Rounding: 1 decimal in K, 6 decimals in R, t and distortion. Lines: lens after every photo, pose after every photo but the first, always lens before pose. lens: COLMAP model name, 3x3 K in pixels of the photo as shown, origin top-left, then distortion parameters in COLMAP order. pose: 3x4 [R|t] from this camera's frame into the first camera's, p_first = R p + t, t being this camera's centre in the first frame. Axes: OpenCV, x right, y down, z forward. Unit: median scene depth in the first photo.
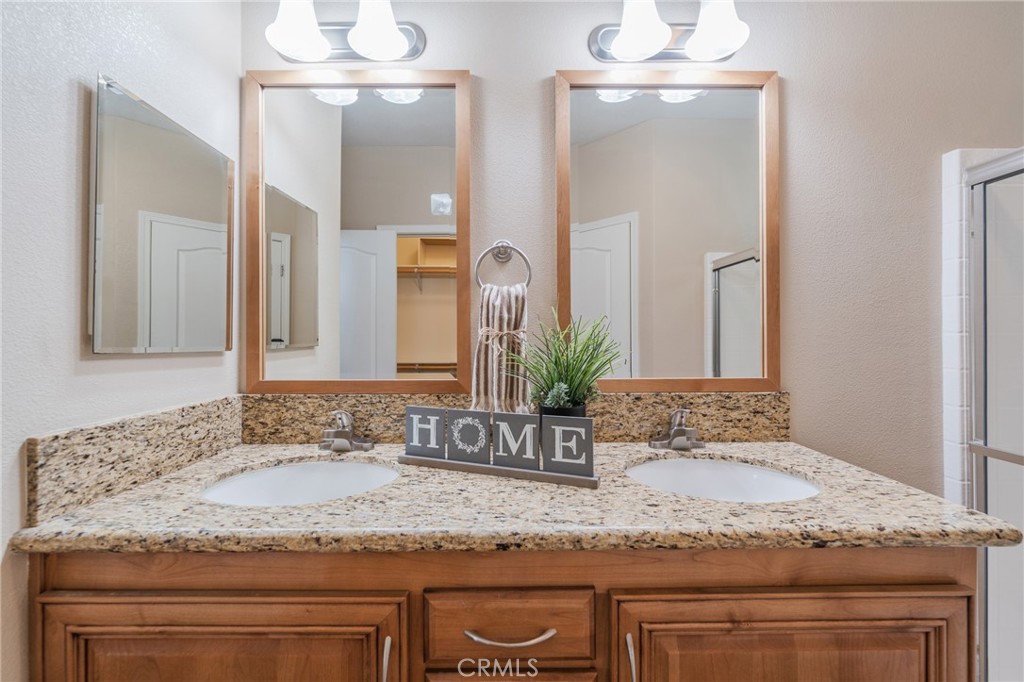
lens RADIAL K [[413.5, 0, 517.9], [0, 413.5, 339.0], [0, 0, 1]] dist [0.000470, -0.001321]
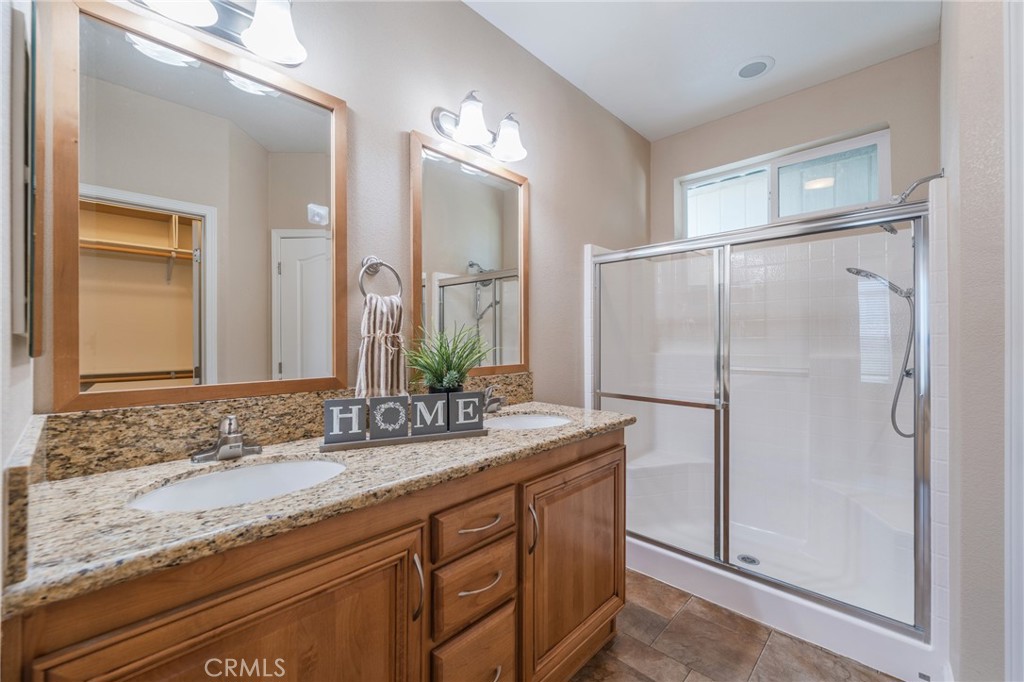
lens RADIAL K [[413.5, 0, 518.0], [0, 413.5, 340.1], [0, 0, 1]] dist [0.000470, -0.001321]
pose [[0.690488, 0.000425, 0.723343, -0.790640], [0.001441, 0.999997, -0.001963, 0.004585], [-0.723342, 0.002398, 0.690486, -0.152264]]
